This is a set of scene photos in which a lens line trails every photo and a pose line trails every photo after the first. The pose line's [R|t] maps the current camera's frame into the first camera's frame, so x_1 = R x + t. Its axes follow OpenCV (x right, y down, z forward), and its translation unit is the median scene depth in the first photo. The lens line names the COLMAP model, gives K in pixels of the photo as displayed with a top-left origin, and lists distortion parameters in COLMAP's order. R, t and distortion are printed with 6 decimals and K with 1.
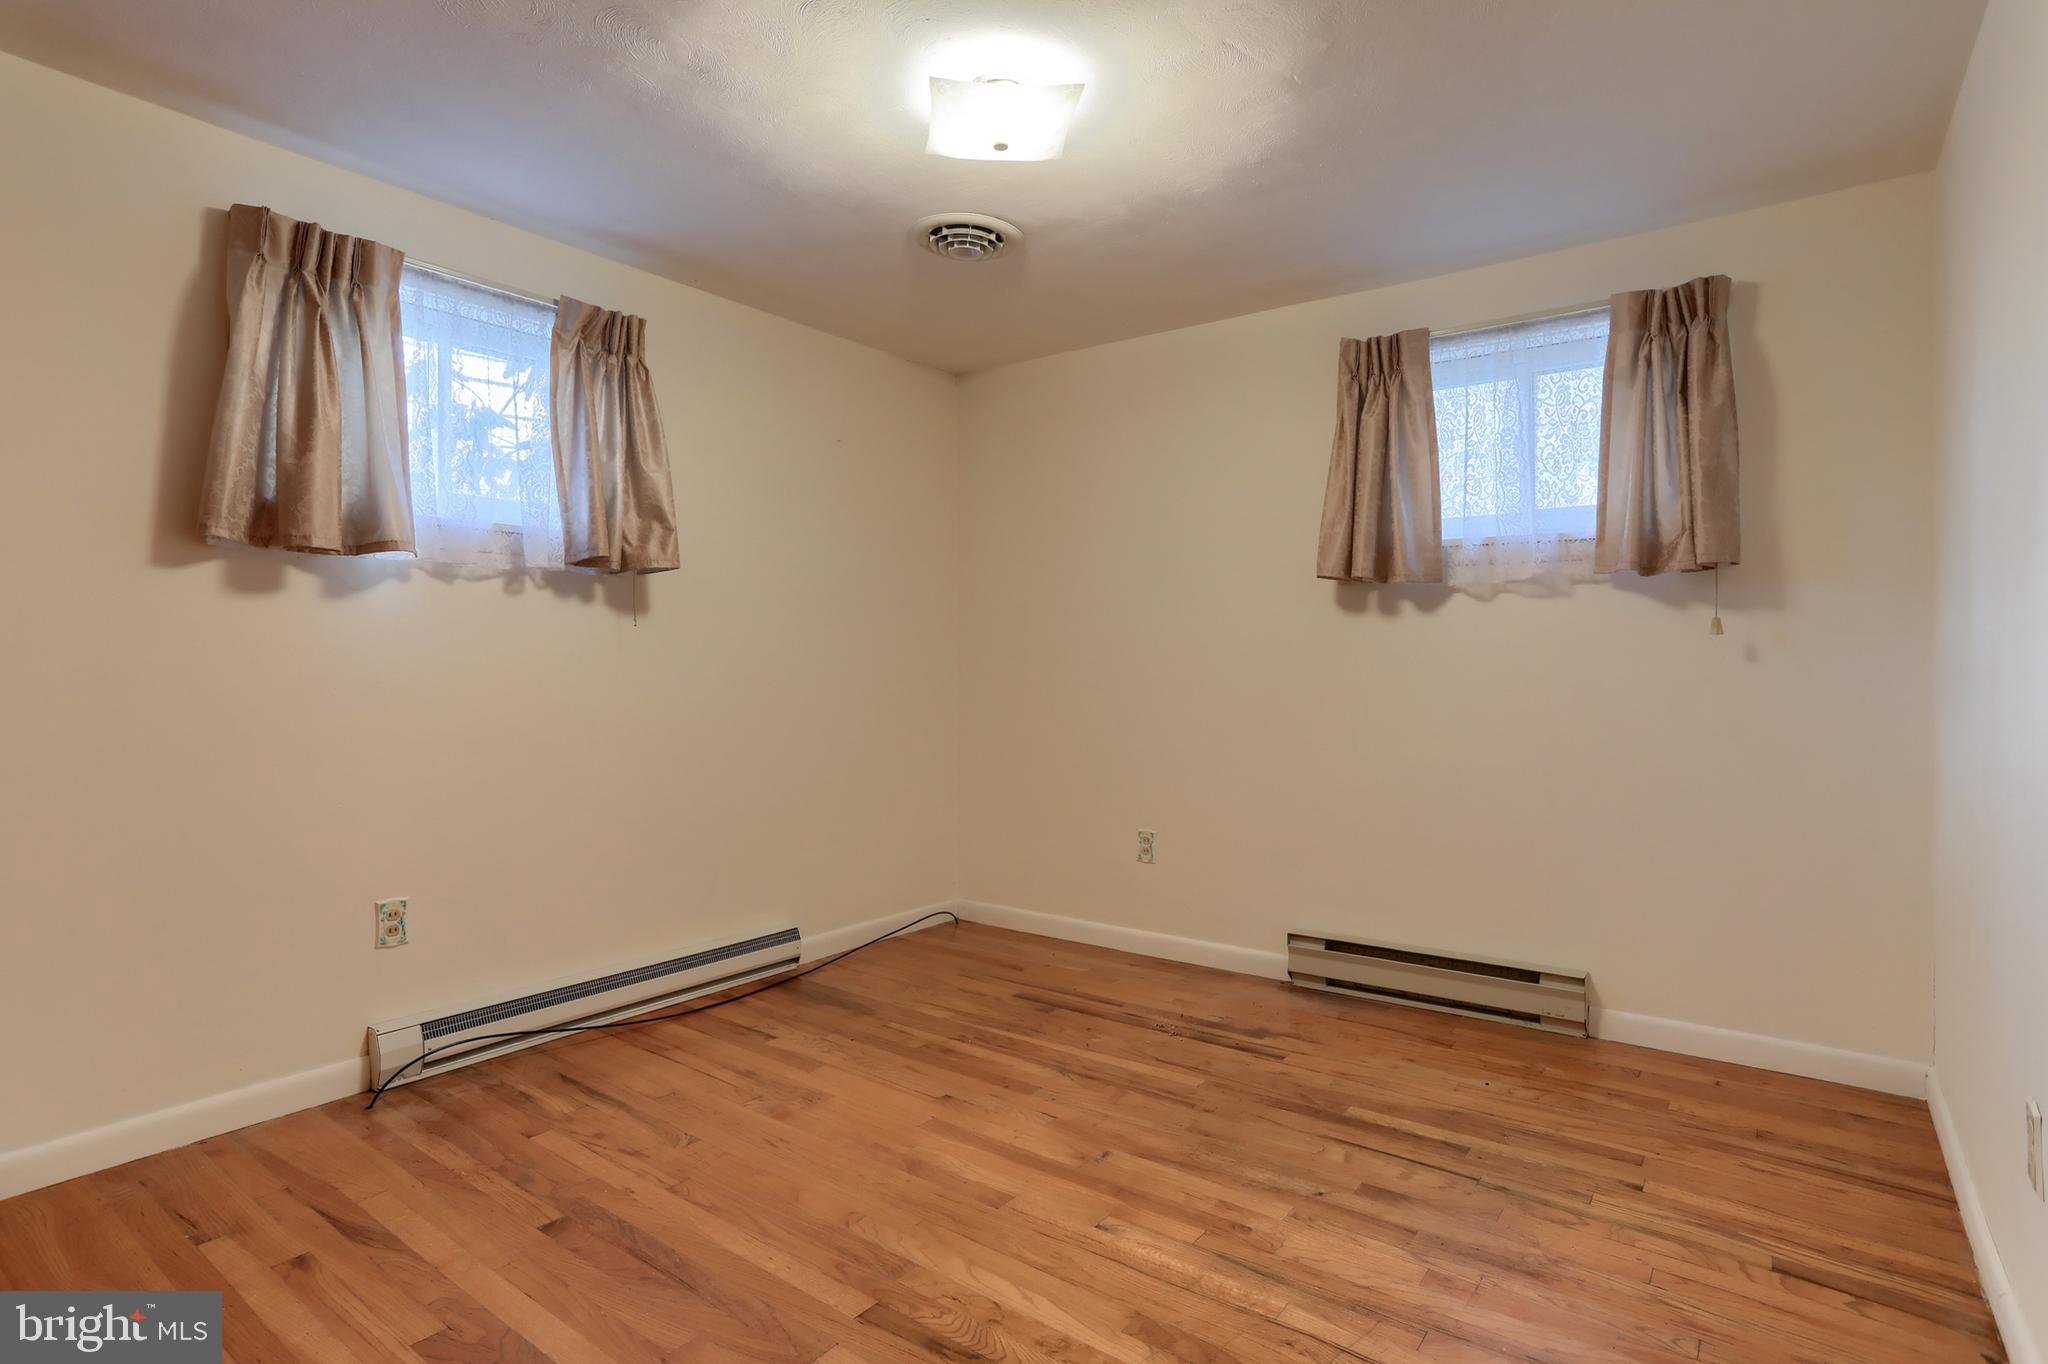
lens RADIAL K [[1018.8, 0, 1008.8], [0, 1018.8, 664.6], [0, 0, 1]] dist [-0.067703, 0.038877]
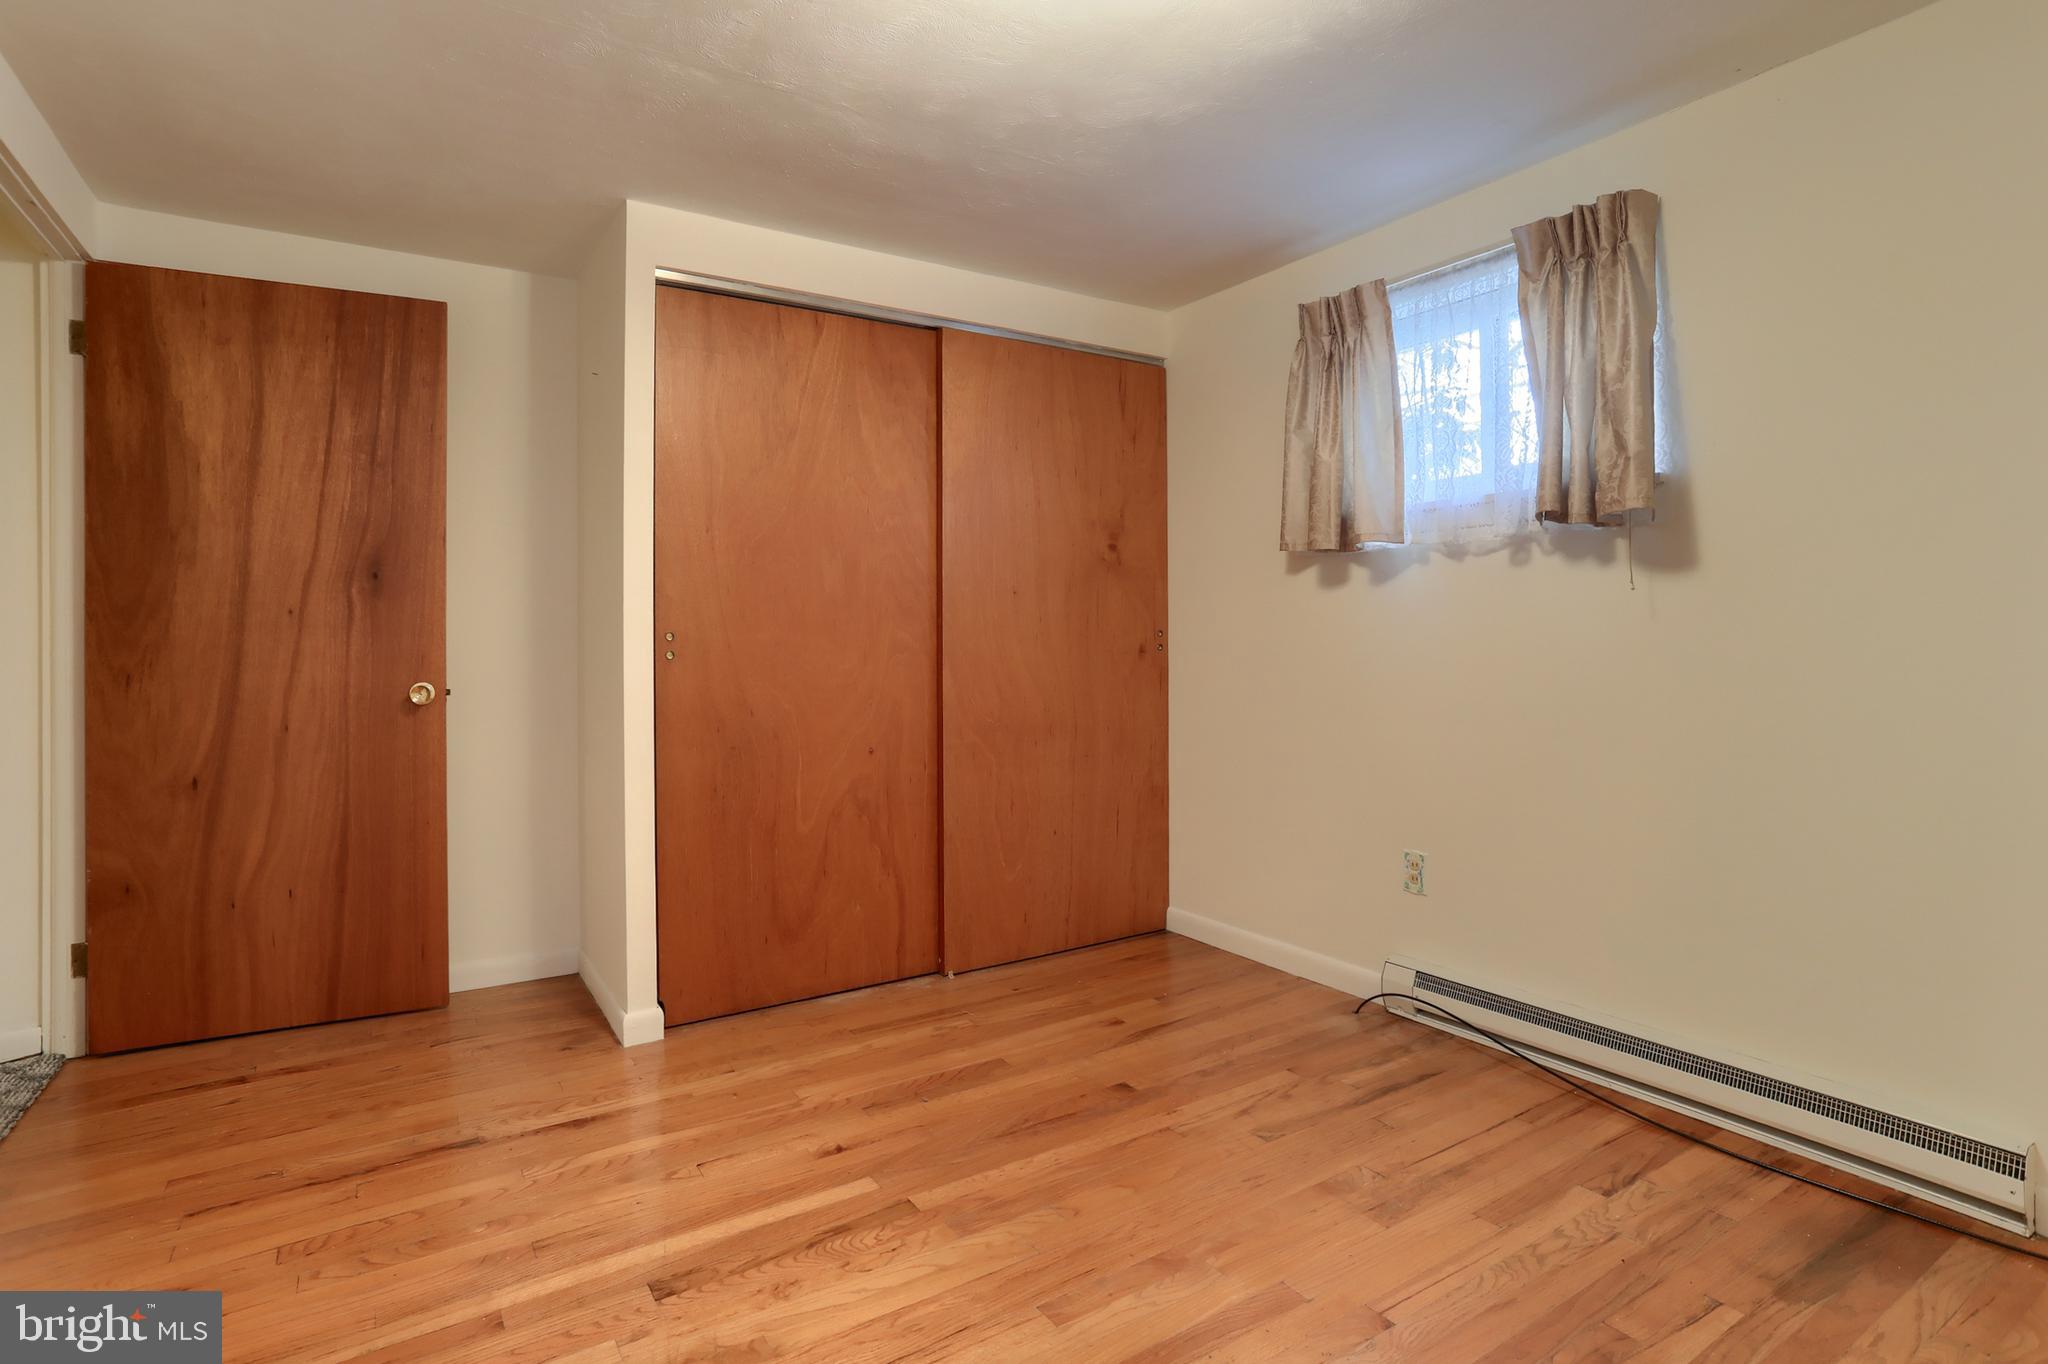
lens RADIAL K [[1001.0, 0, 1029.7], [0, 1001.0, 613.9], [0, 0, 1]] dist [-0.052799, 0.021641]
pose [[-0.314142, -0.022020, -0.949121, 0.571557], [0.006826, 0.999653, -0.025452, -0.004389], [0.949352, -0.014474, -0.313882, 0.934991]]
